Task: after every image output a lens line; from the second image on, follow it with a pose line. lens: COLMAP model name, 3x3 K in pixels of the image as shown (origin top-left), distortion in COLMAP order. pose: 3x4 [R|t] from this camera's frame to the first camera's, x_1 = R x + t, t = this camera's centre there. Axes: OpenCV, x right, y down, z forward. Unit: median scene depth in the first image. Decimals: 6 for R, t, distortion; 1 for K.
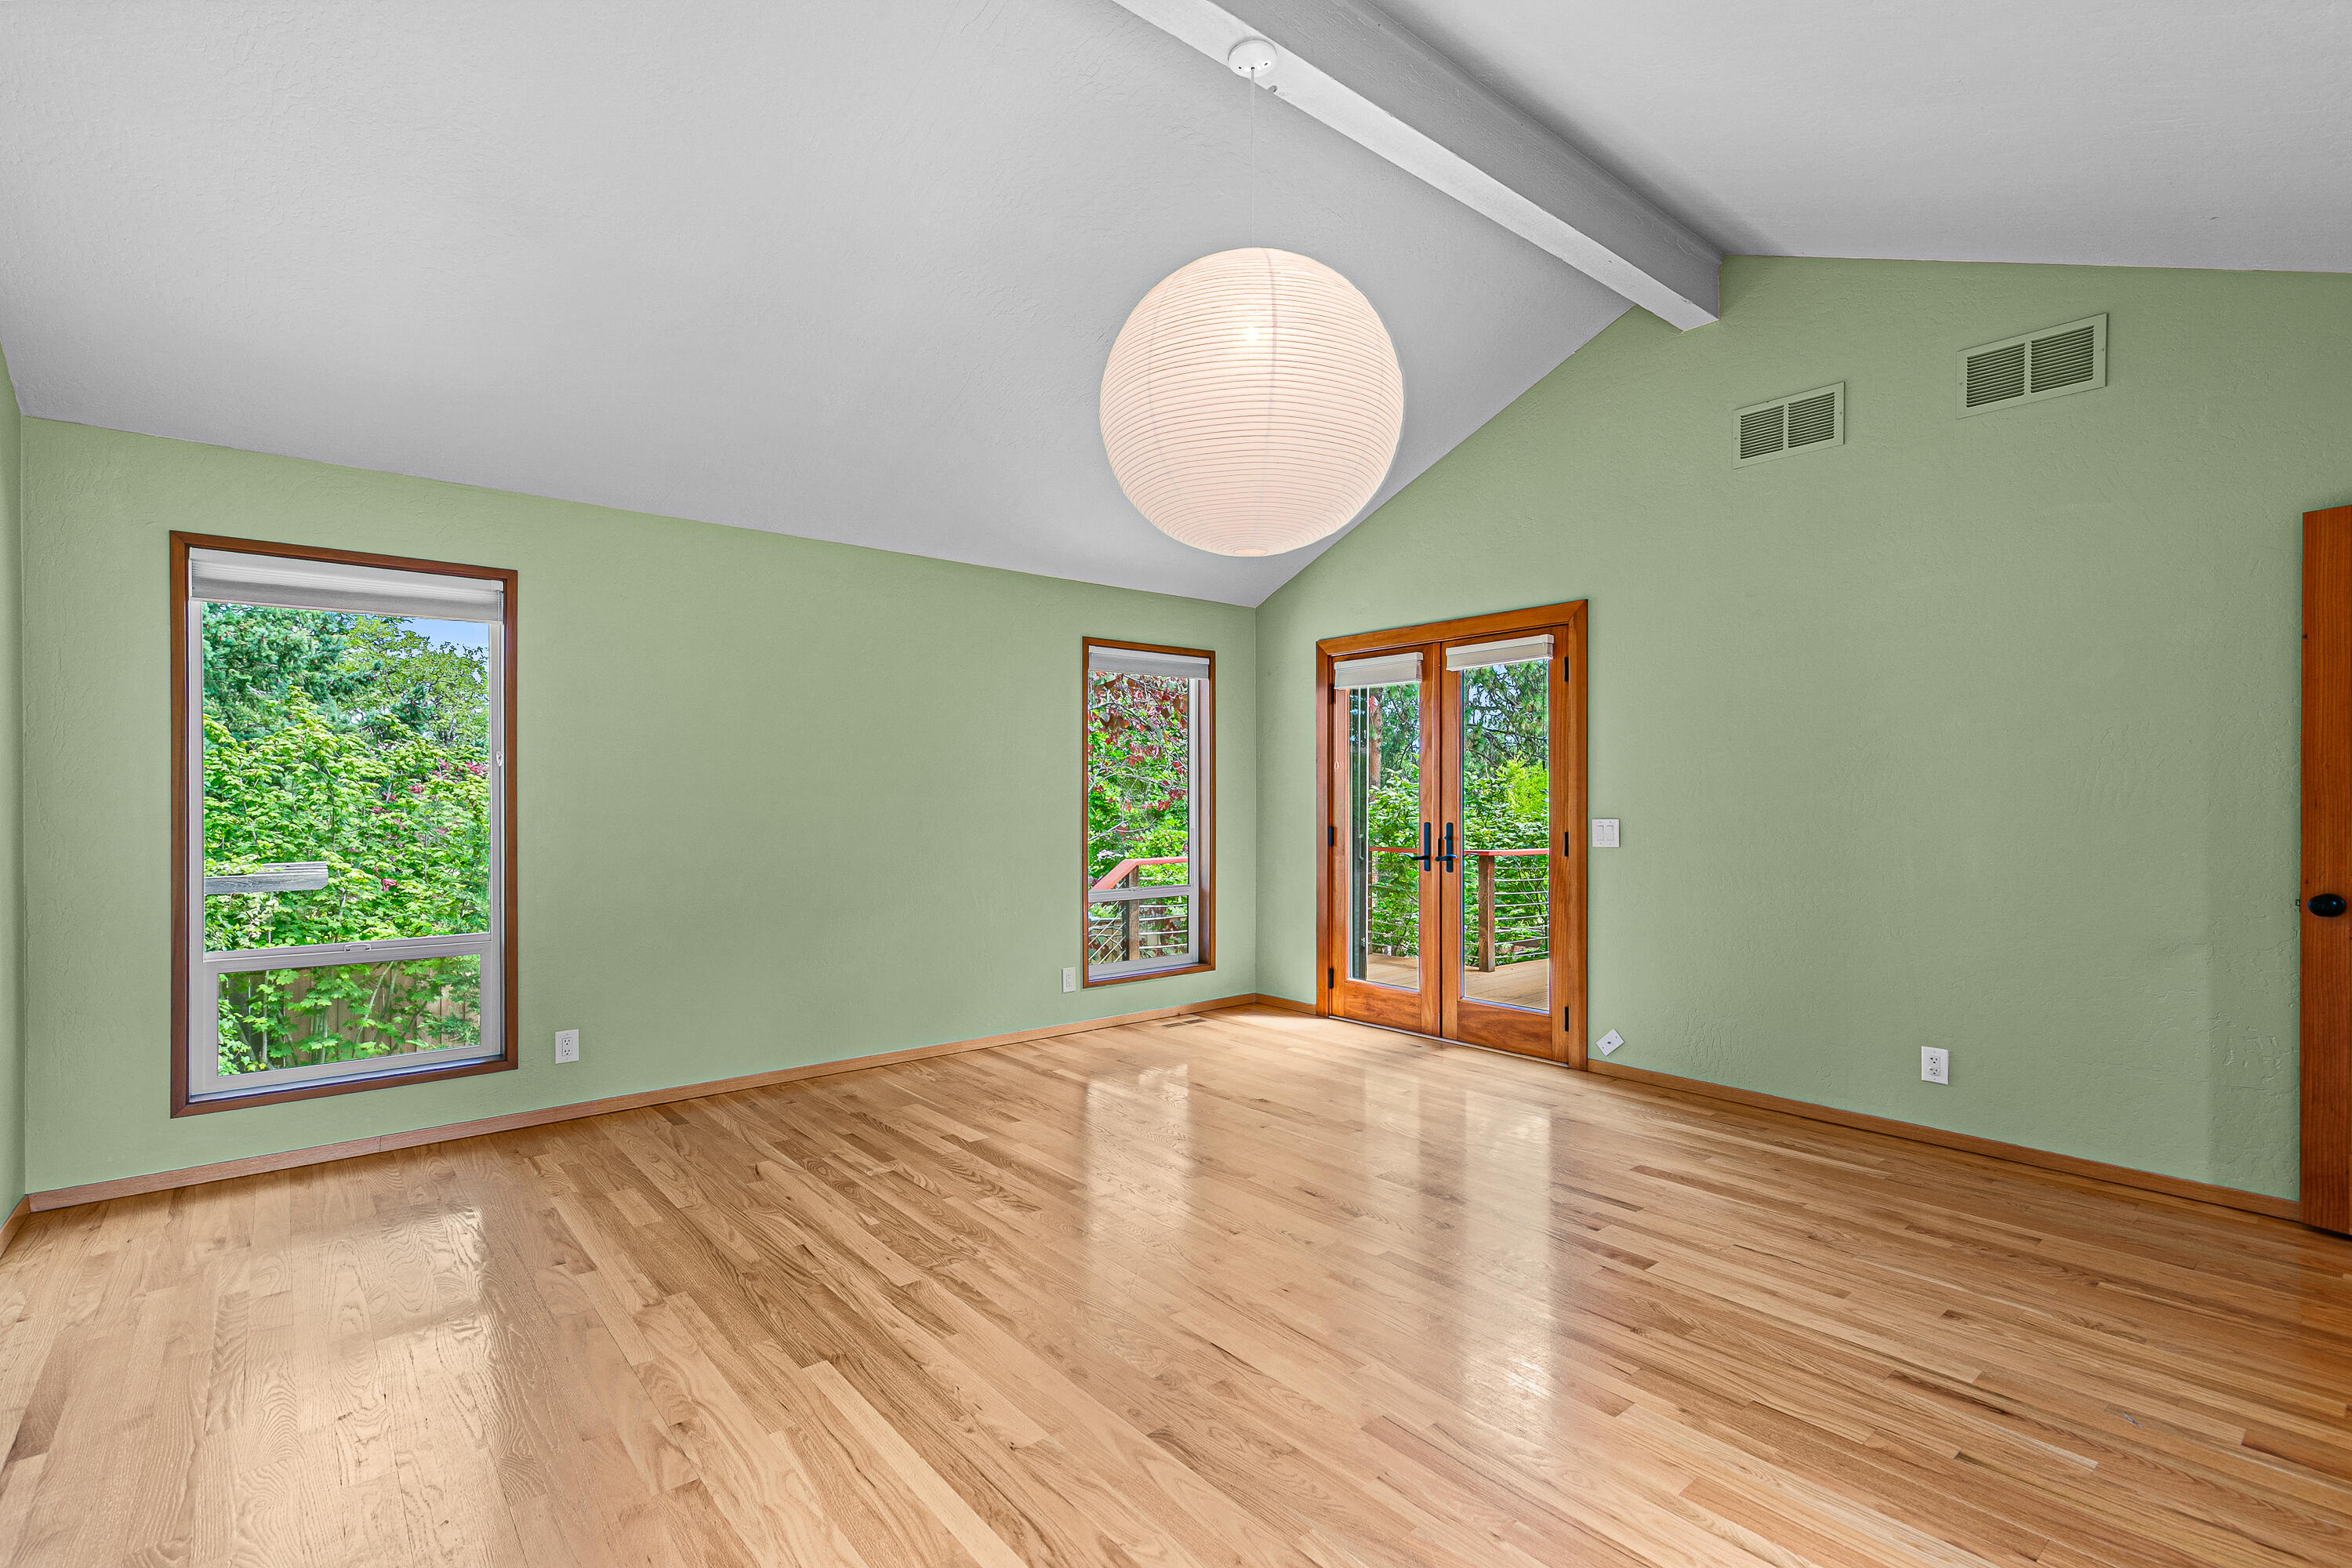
lens RADIAL K [[1072.3, 0, 1188.8], [0, 1072.3, 797.1], [0, 0, 1]] dist [0.010128, -0.000019]
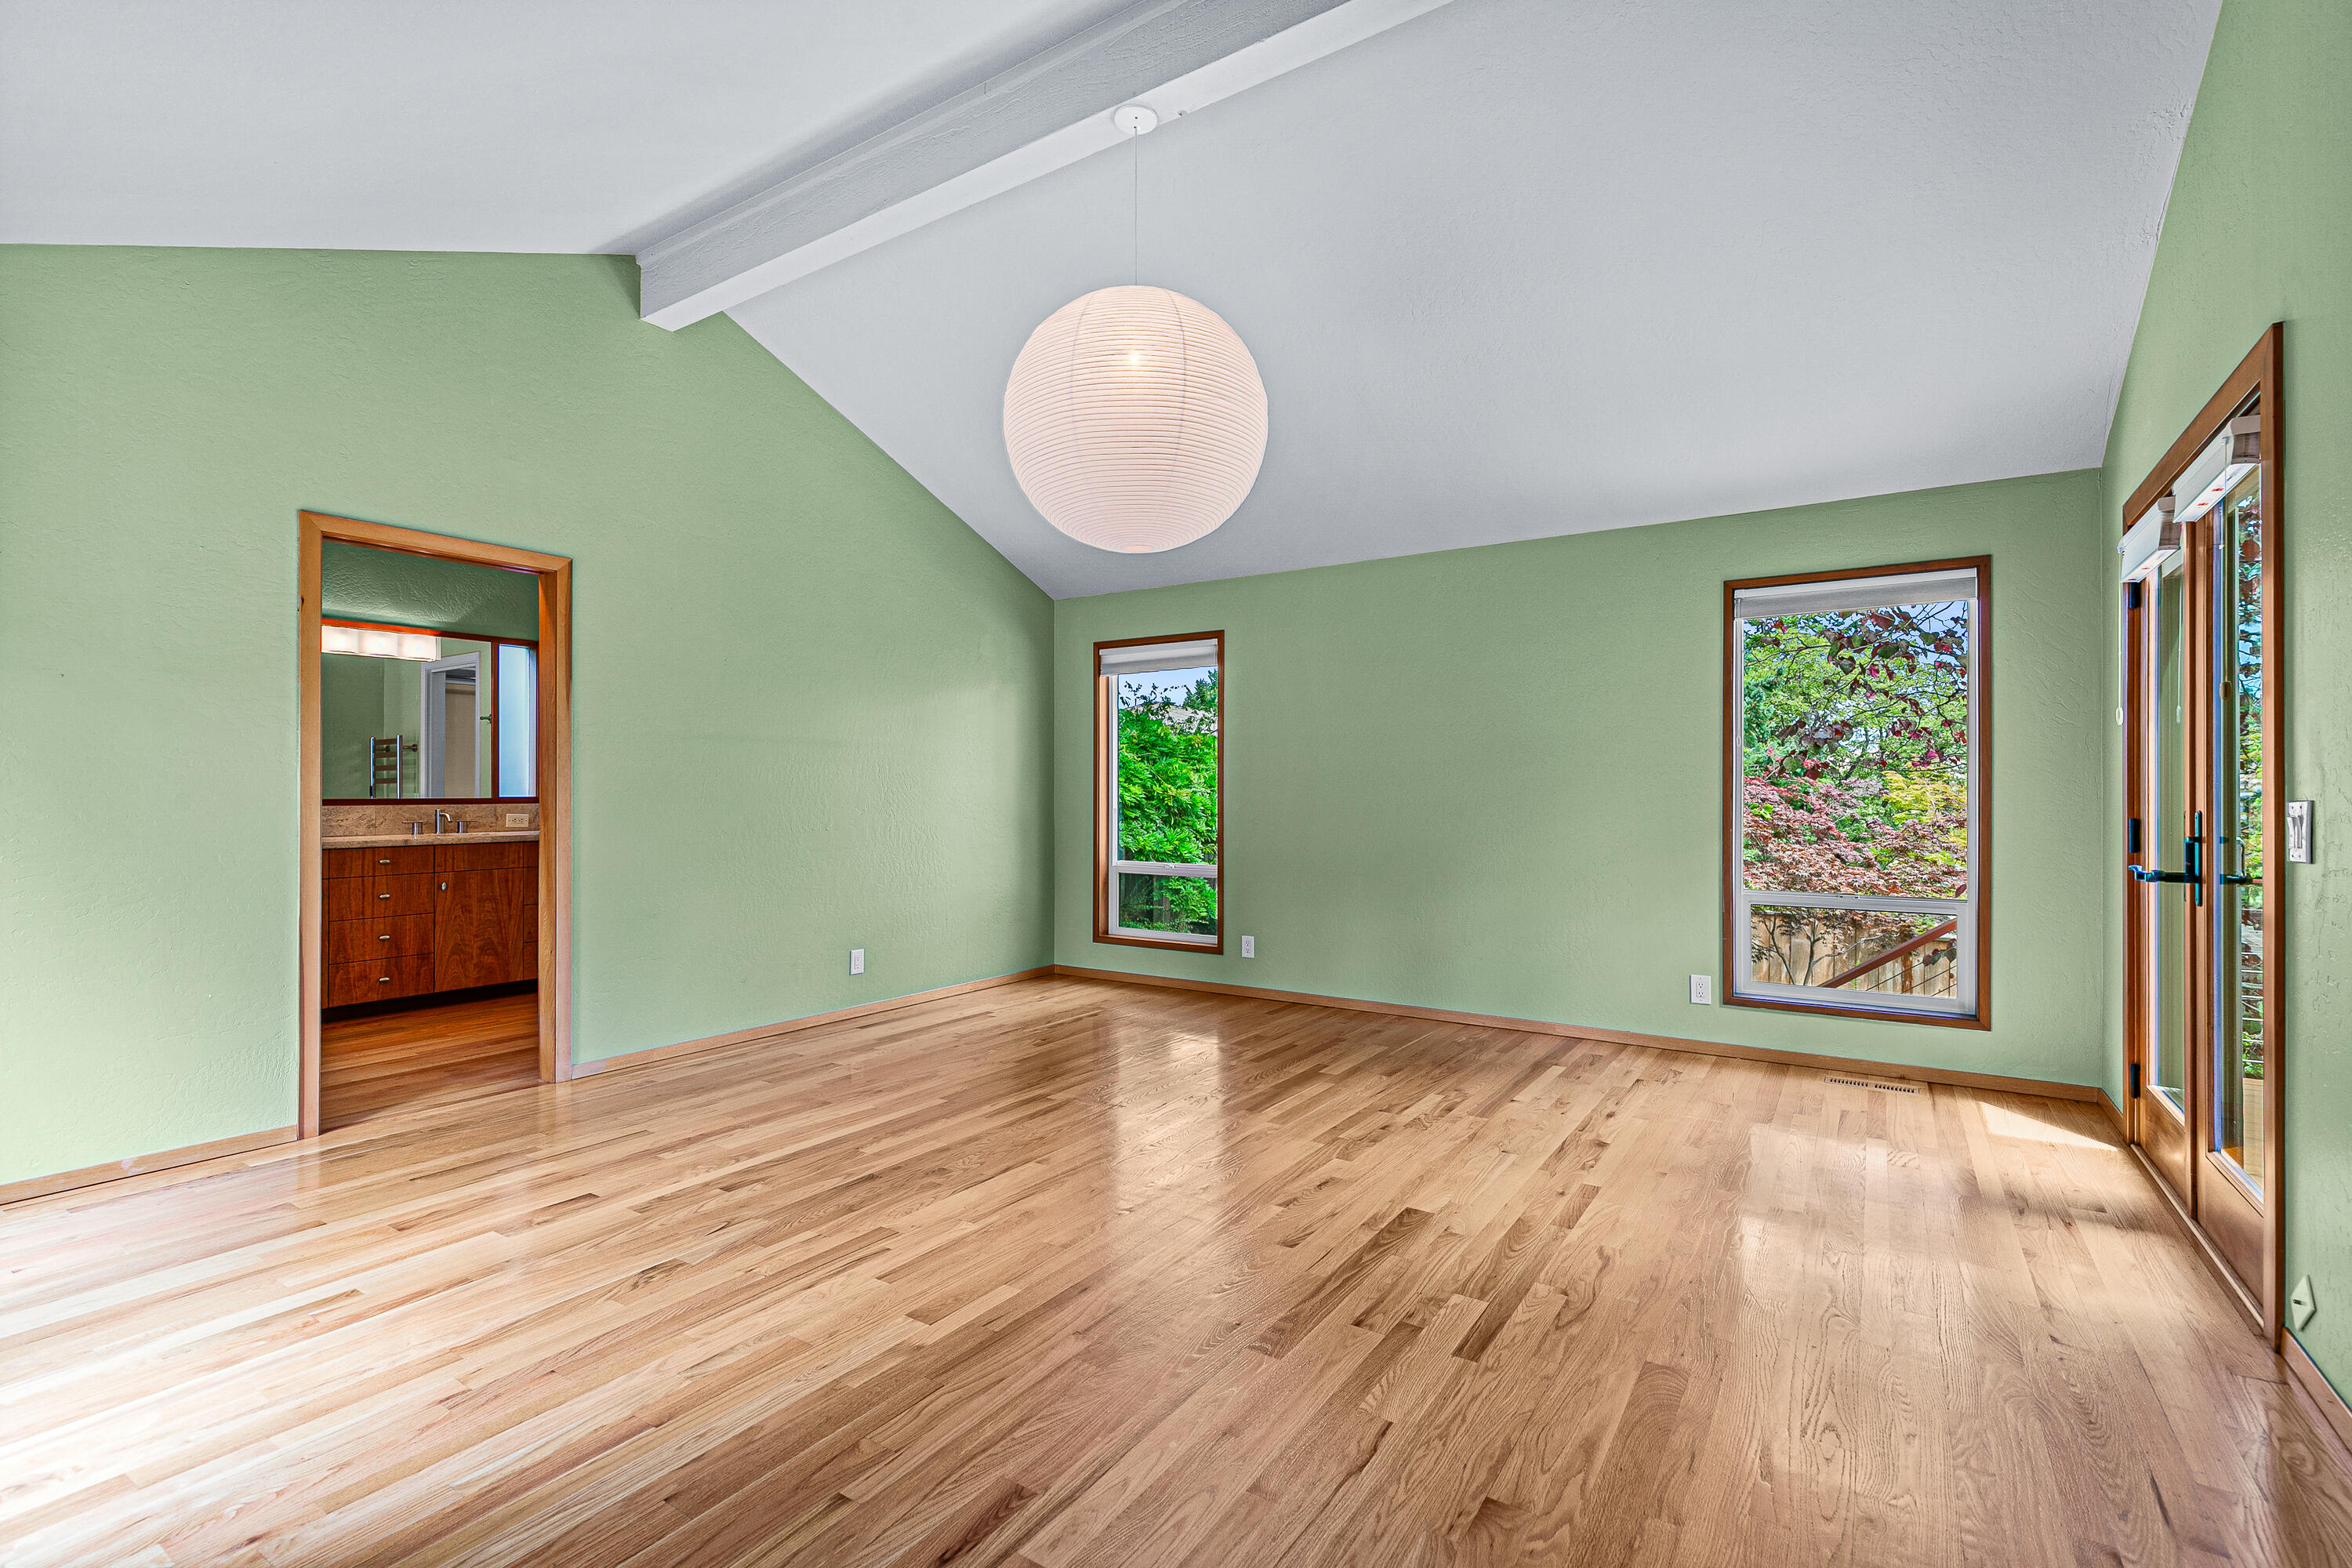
lens RADIAL K [[1072.3, 0, 1192.4], [0, 1072.3, 783.1], [0, 0, 1]] dist [0.010128, -0.000019]
pose [[0.294098, -0.007501, -0.955746, 0.950536], [-0.001682, 0.999964, -0.008366, 0.024517], [0.955774, 0.004067, 0.294074, 0.590746]]
